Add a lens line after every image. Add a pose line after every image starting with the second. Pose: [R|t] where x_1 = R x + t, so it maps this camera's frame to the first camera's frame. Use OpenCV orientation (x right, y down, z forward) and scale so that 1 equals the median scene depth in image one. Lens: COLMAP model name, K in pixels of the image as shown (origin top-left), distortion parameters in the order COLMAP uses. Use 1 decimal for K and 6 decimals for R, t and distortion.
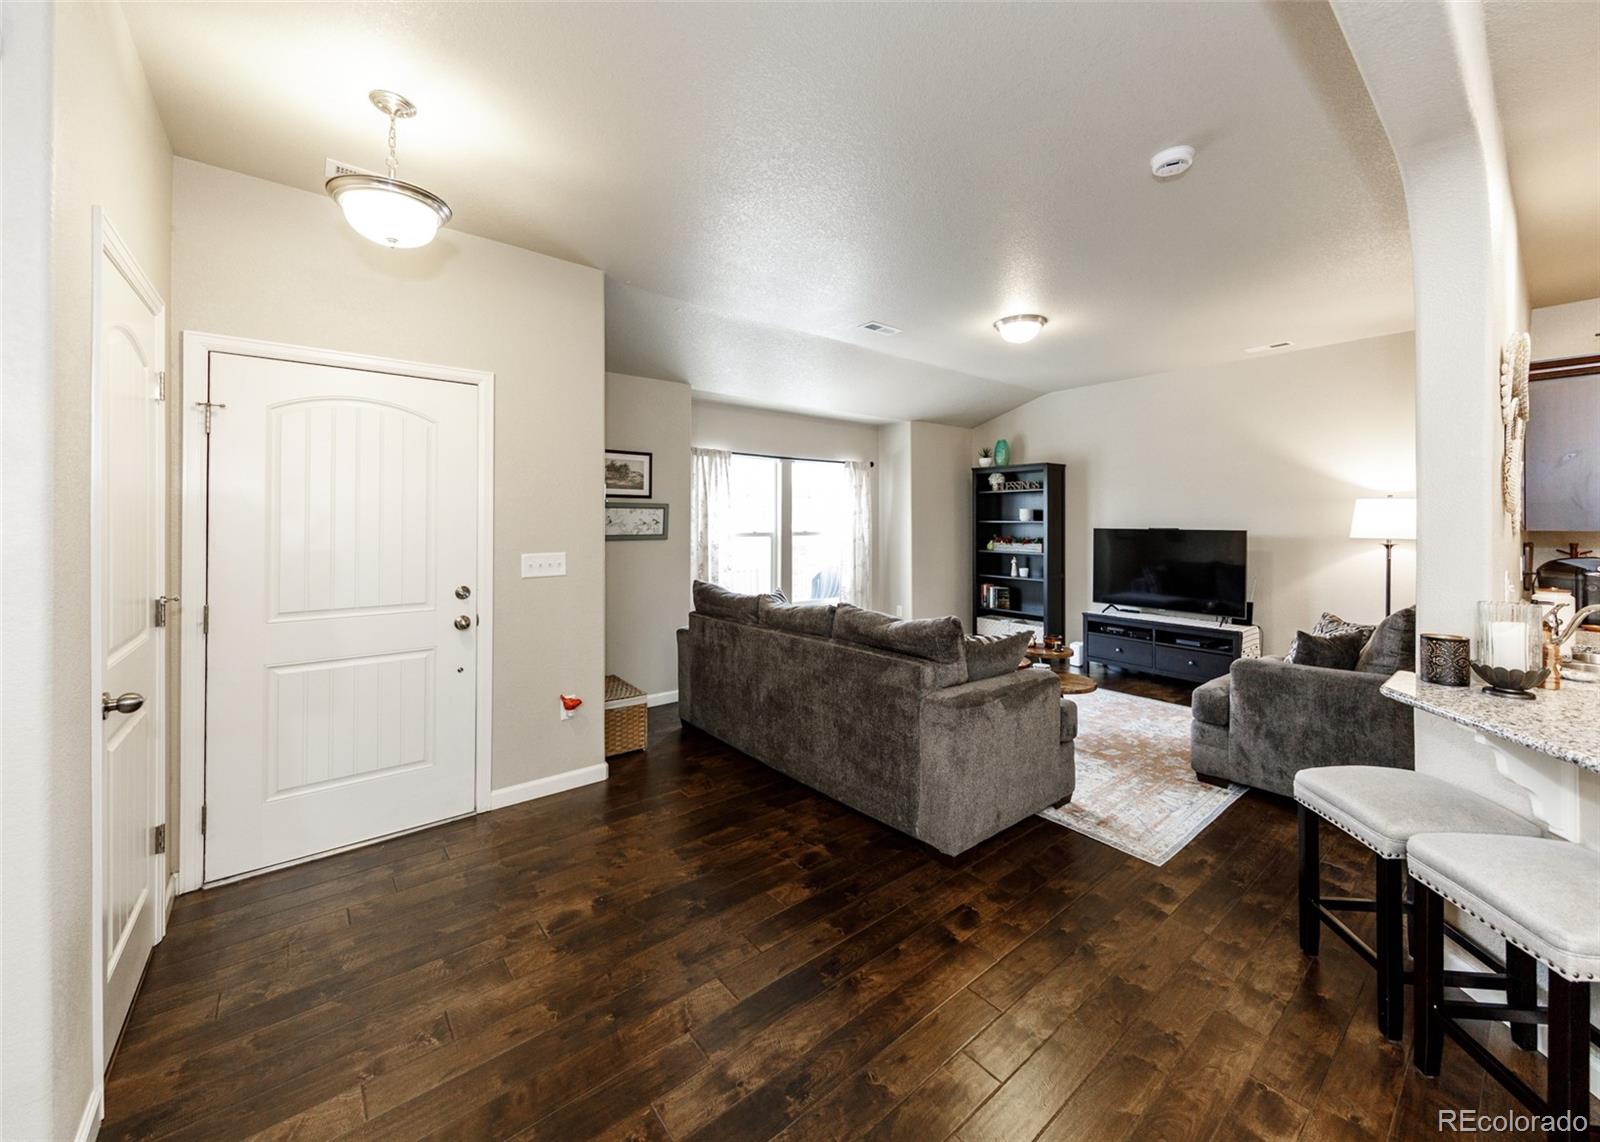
lens RADIAL K [[619.8, 0, 828.2], [0, 619.8, 508.8], [0, 0, 1]] dist [0.005592, -0.000032]
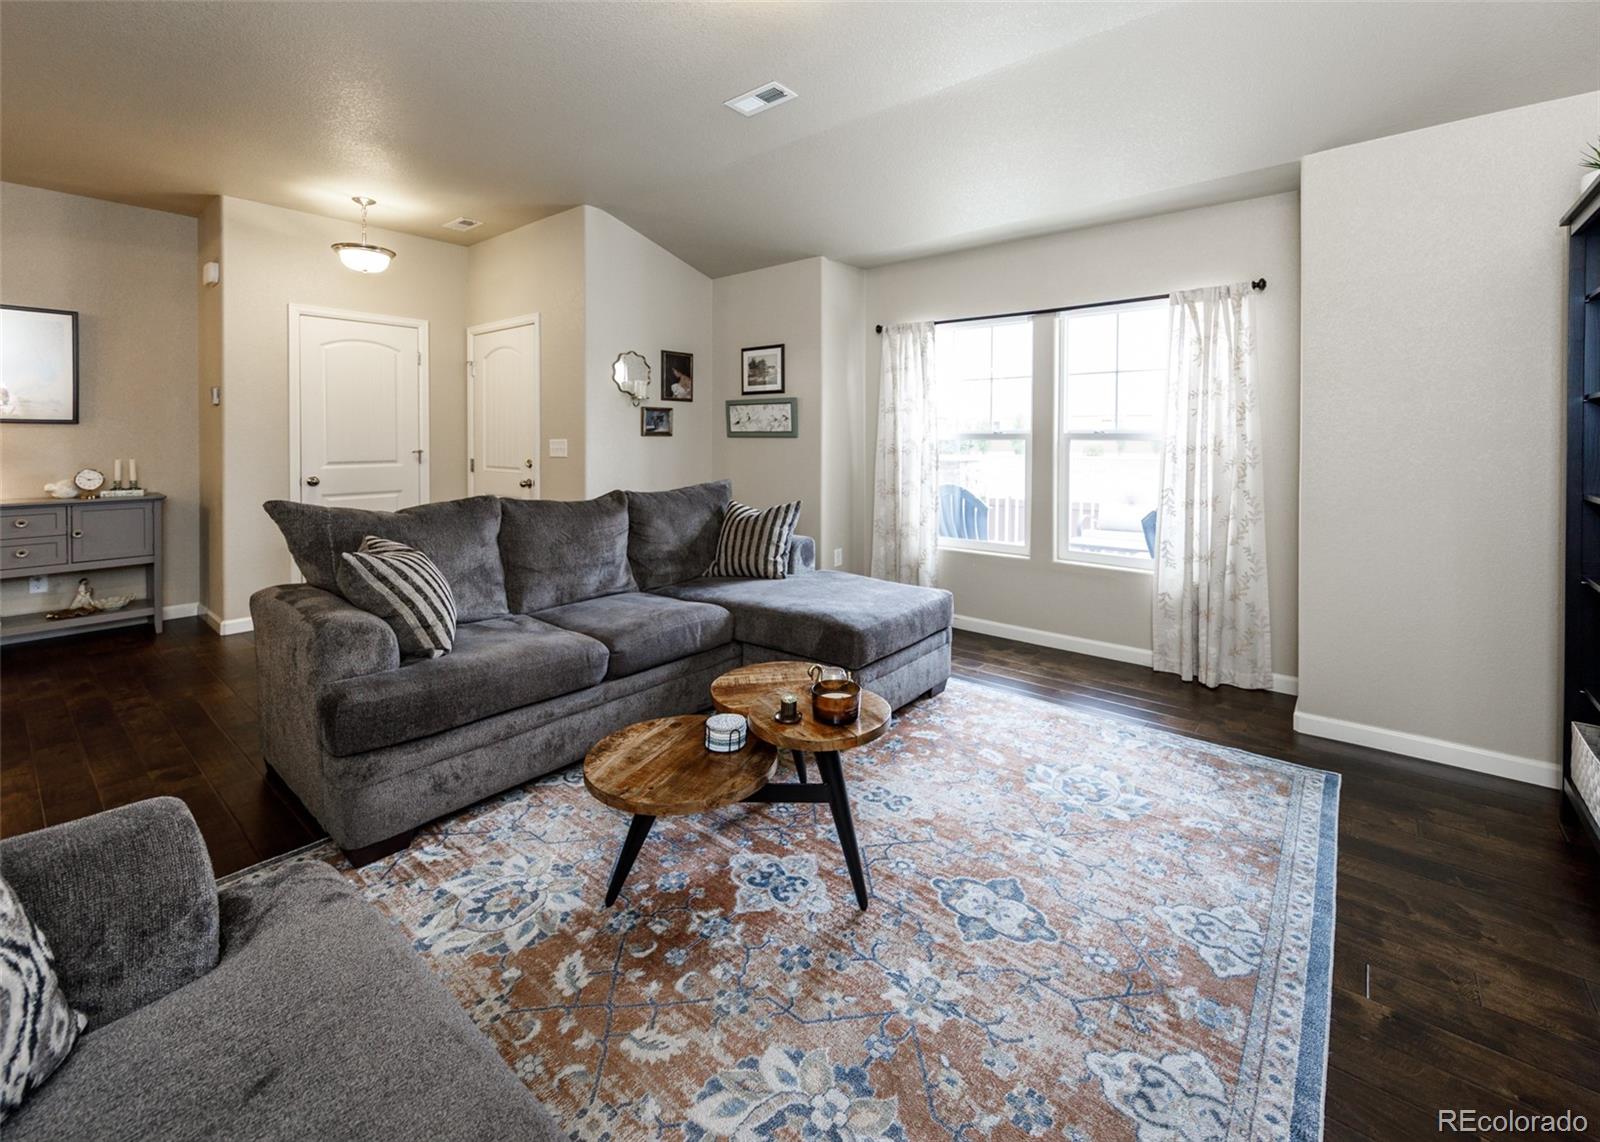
lens RADIAL K [[664.5, 0, 790.3], [0, 664.5, 424.8], [0, 0, 1]] dist [0.010003, -0.002178]
pose [[0.182362, -0.020941, -0.983008, 0.684432], [0.013032, 0.999737, -0.018879, 0.049498], [0.983145, -0.009368, 0.182587, 0.822387]]
